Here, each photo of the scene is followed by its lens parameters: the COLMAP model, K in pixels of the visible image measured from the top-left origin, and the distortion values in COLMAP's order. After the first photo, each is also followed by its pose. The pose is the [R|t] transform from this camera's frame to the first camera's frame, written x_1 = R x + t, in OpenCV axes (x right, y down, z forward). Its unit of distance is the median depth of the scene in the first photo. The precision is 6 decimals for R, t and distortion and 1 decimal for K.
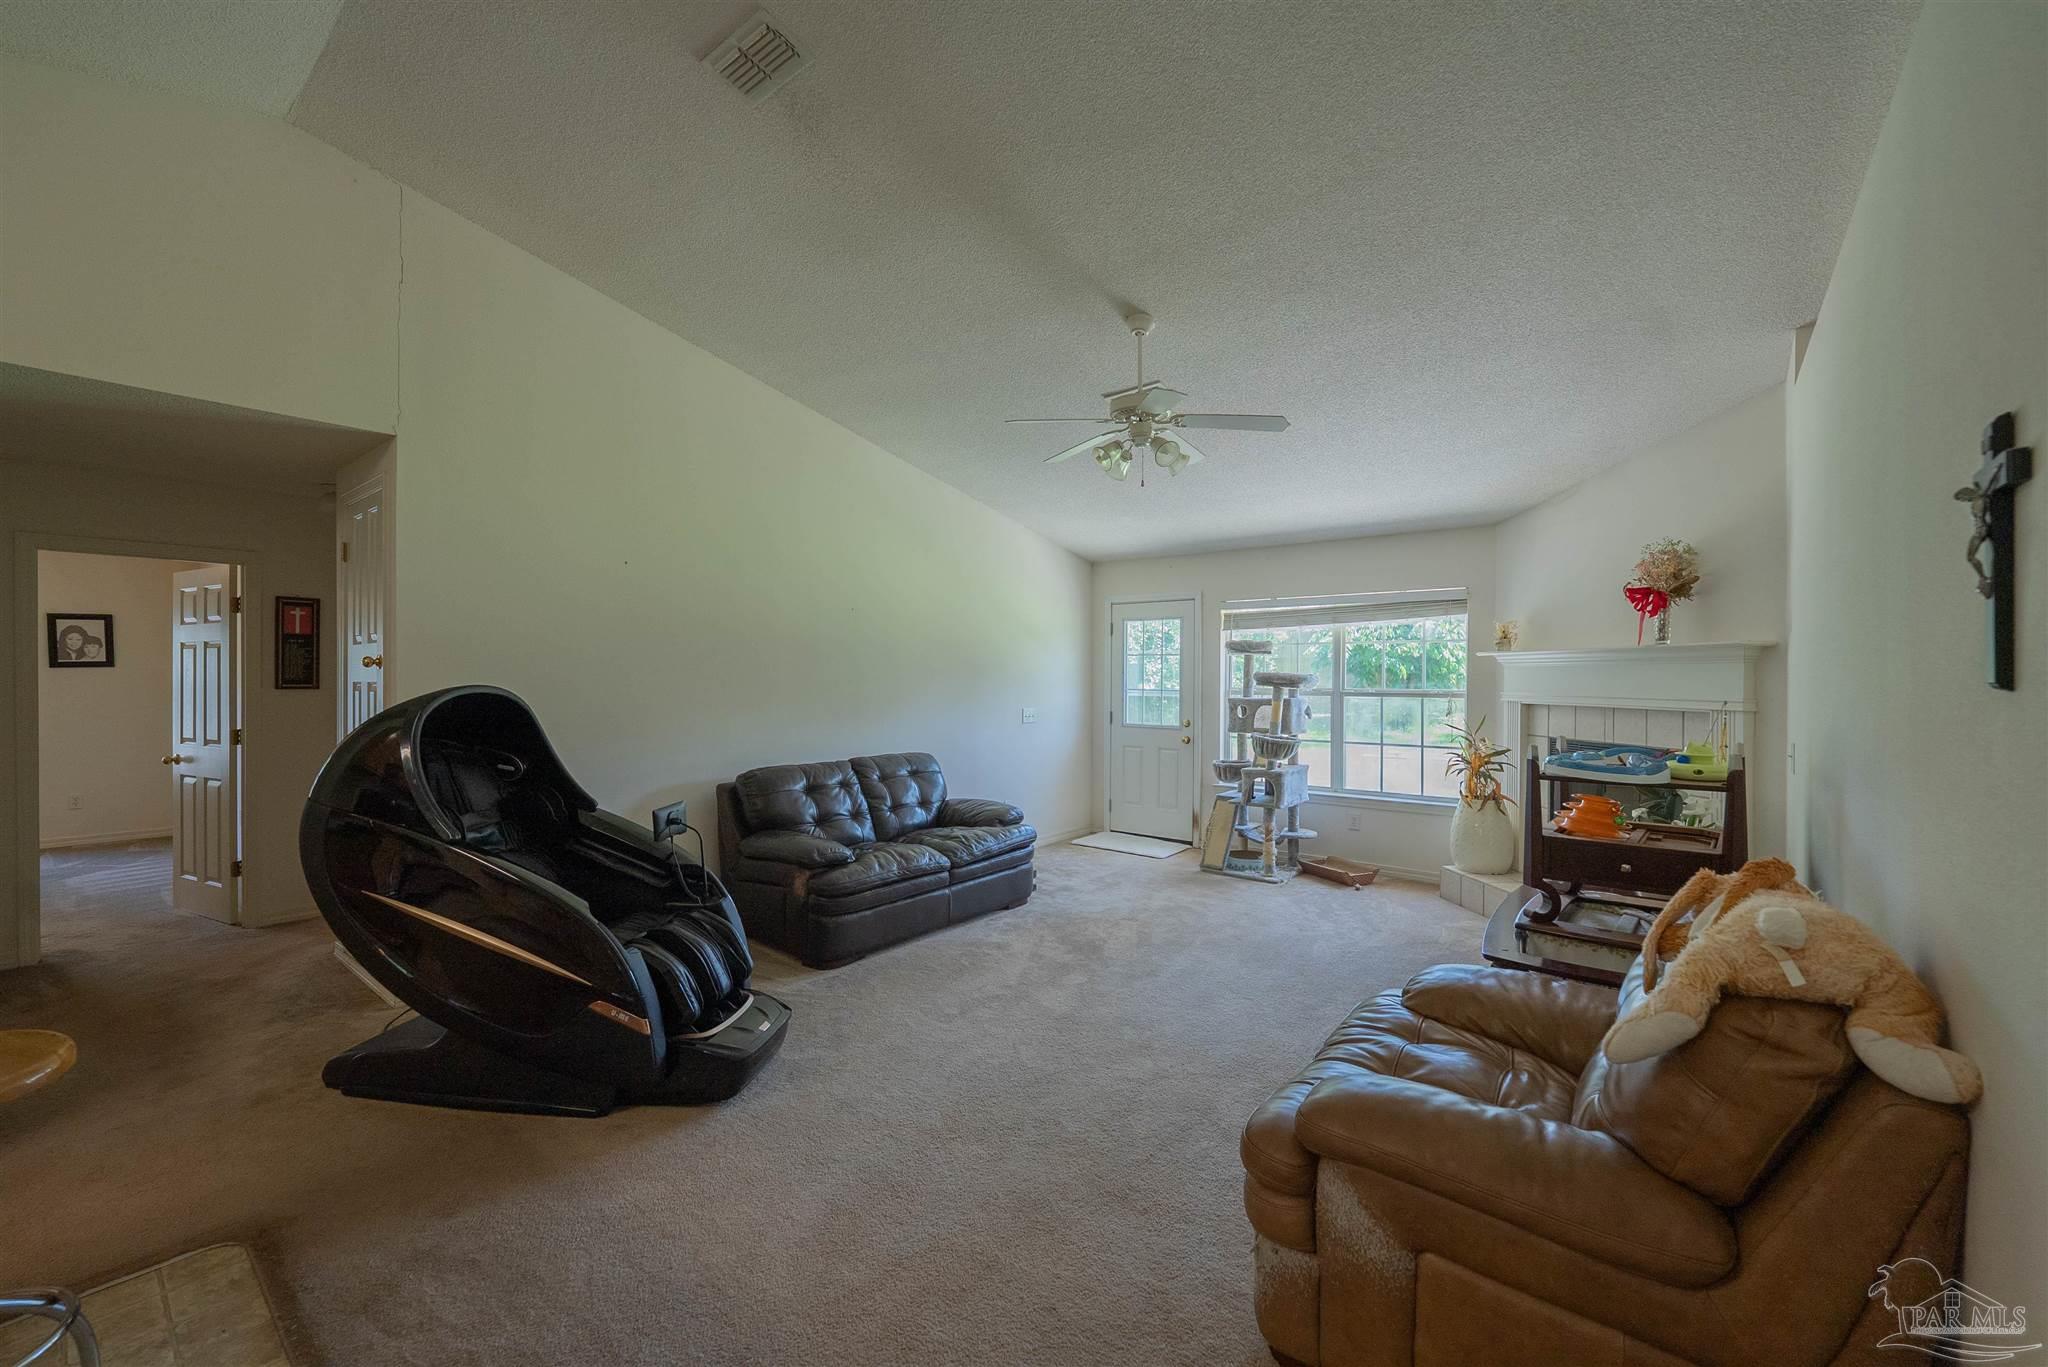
lens RADIAL K [[832.7, 0, 1024.0], [0, 832.7, 683.5], [0, 0, 1]] dist [-0.011210, -0.000307]
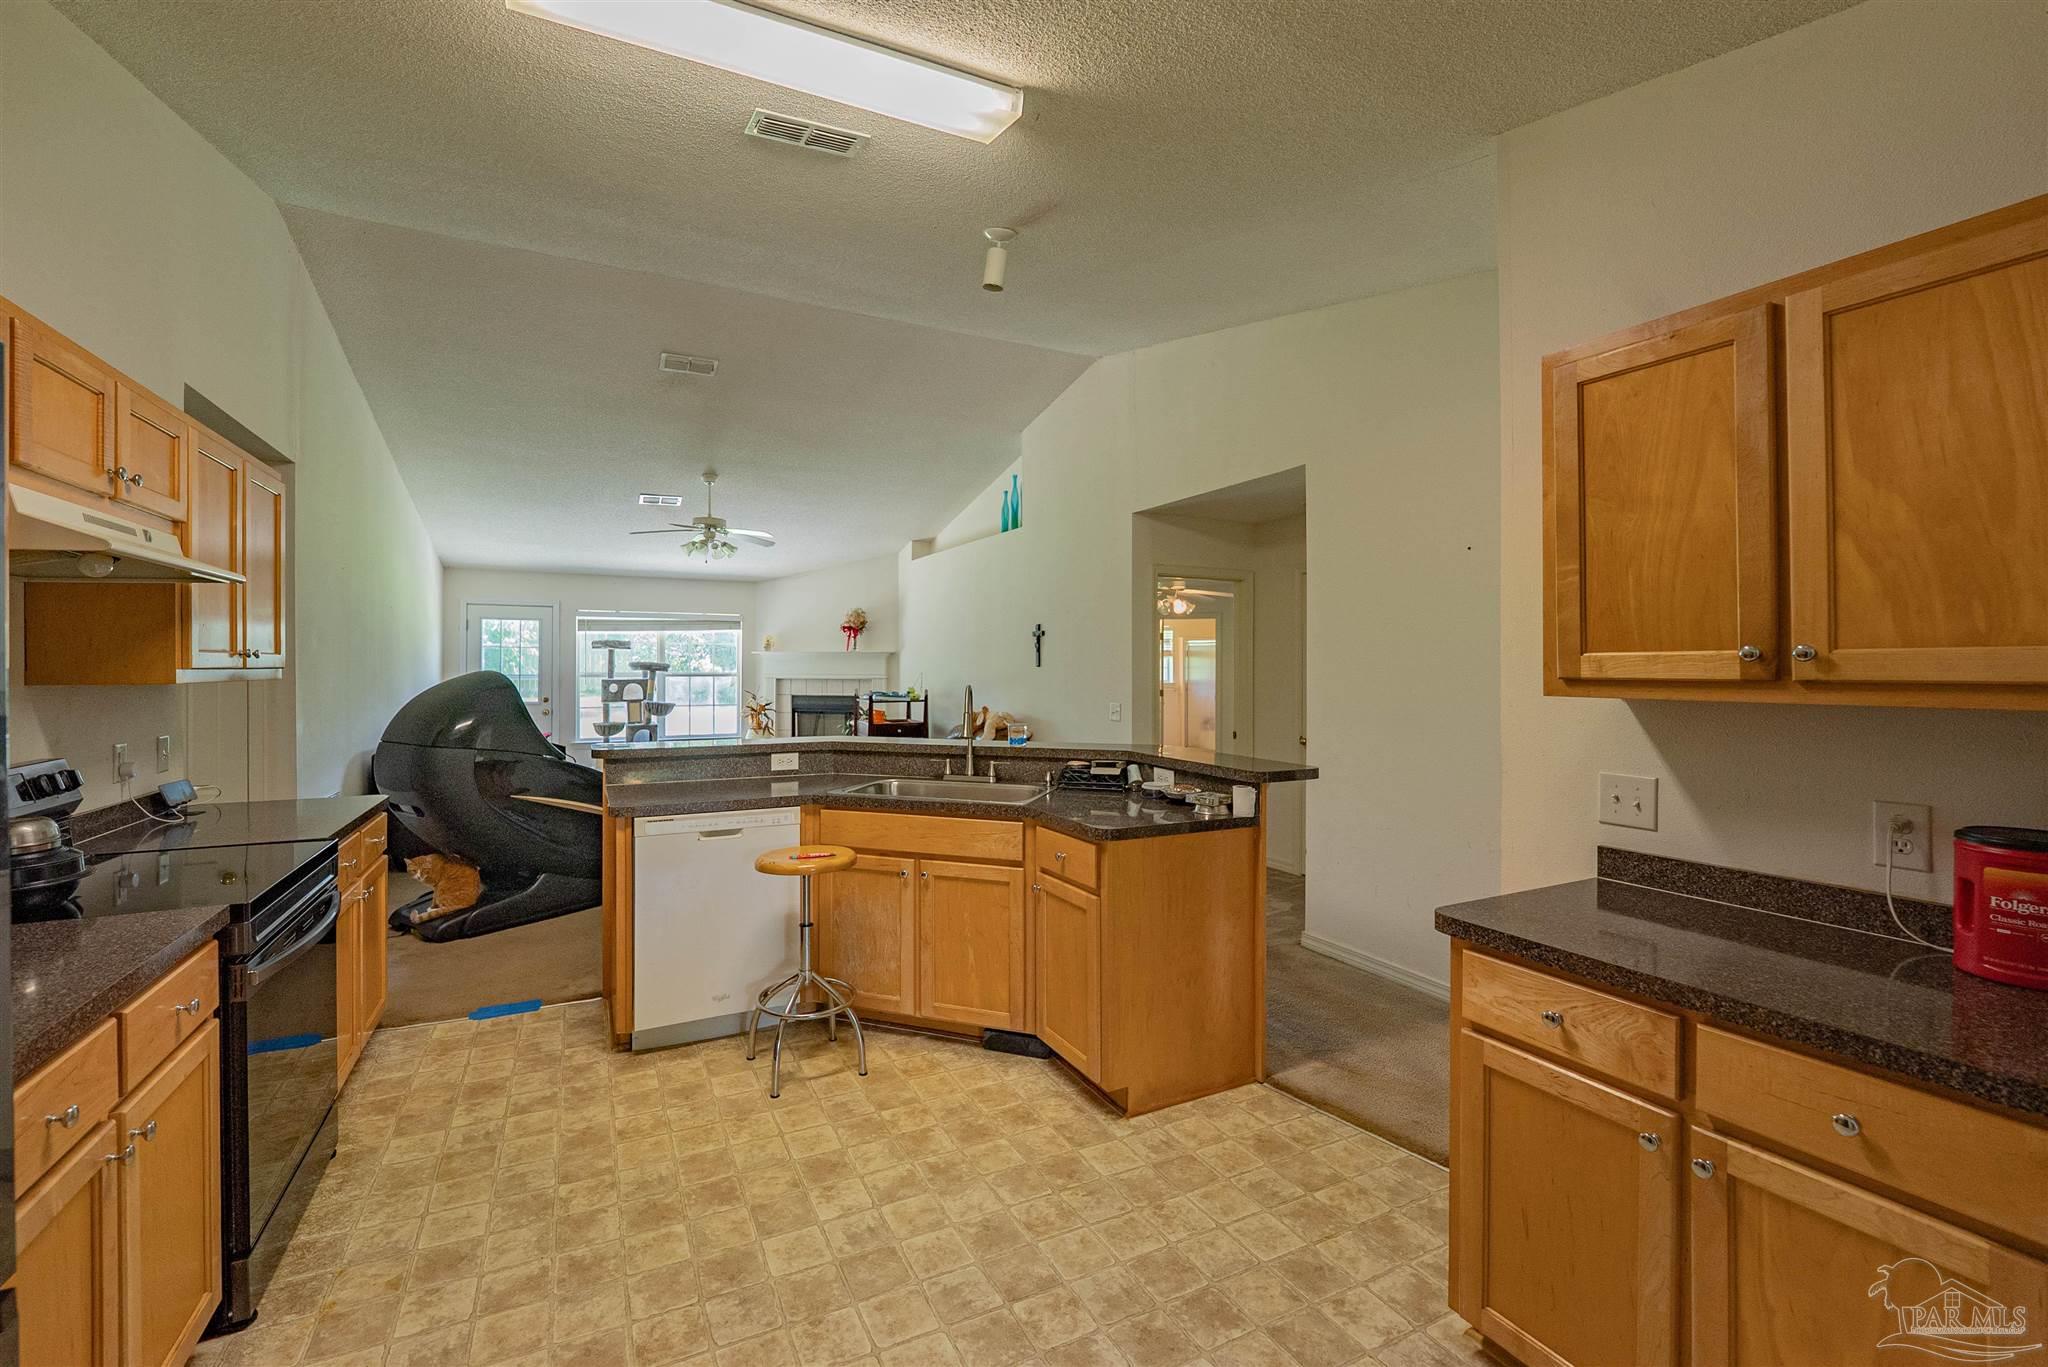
lens RADIAL K [[850.7, 0, 990.8], [0, 850.7, 667.5], [0, 0, 1]] dist [-0.005084, -0.000547]
pose [[0.414004, -0.003284, 0.910269, -0.962461], [0.007358, 0.999973, 0.000262, 0.002198], [-0.910245, 0.006589, 0.414017, -0.272586]]
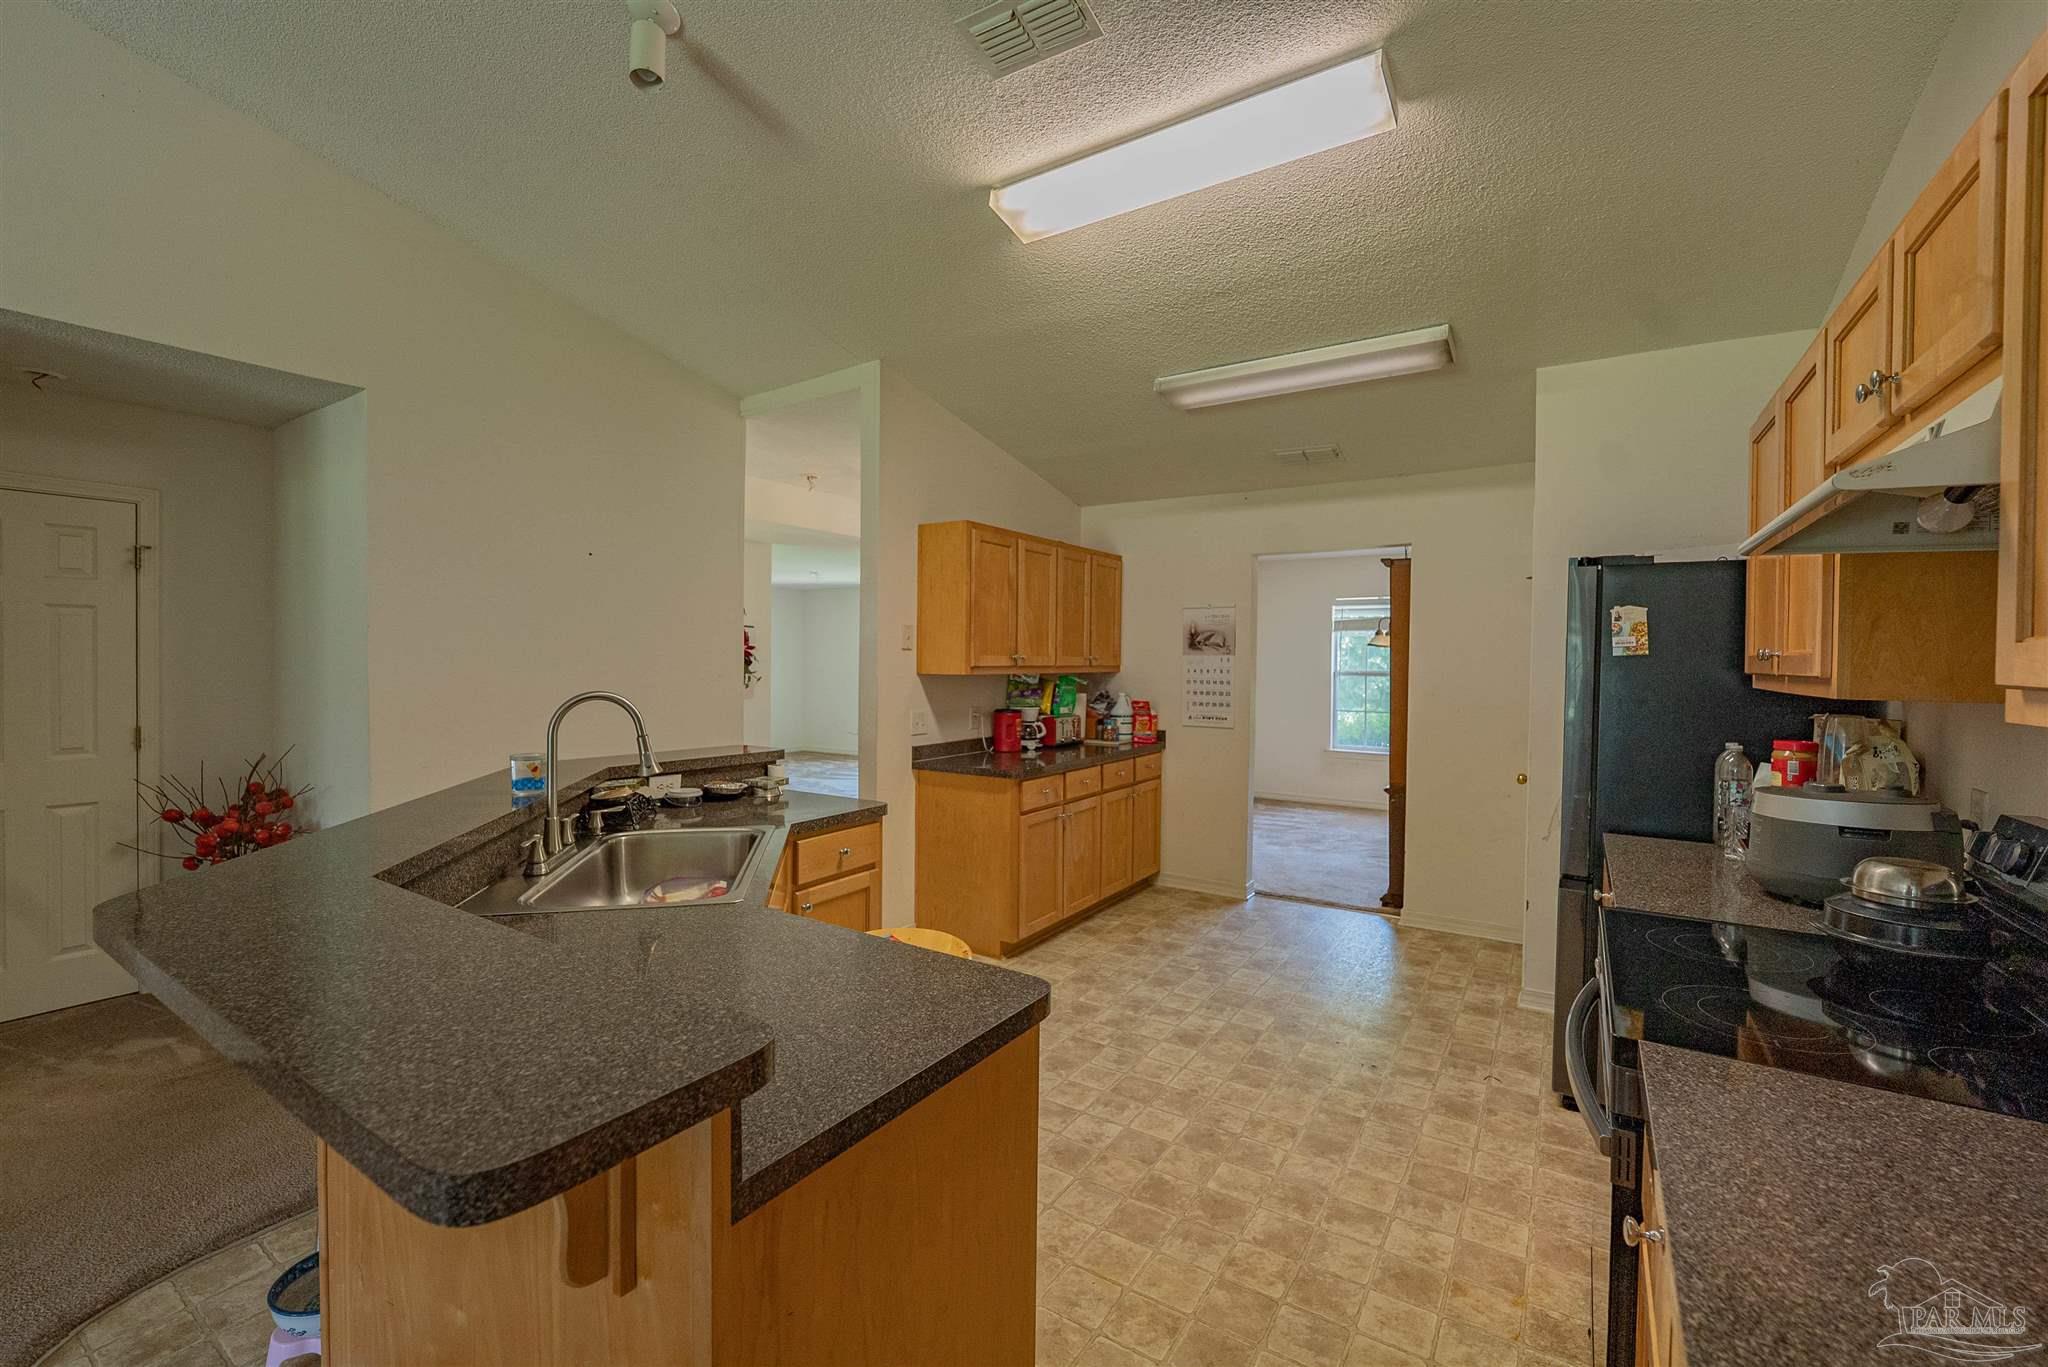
lens RADIAL K [[842.0, 0, 1024.0], [0, 842.0, 683.5], [0, 0, 1]] dist [-0.009181, -0.000293]
pose [[-0.993588, -0.007849, -0.112791, -0.504446], [-0.011894, 0.999308, 0.035237, -0.003949], [0.112436, 0.036353, -0.992994, 0.448929]]
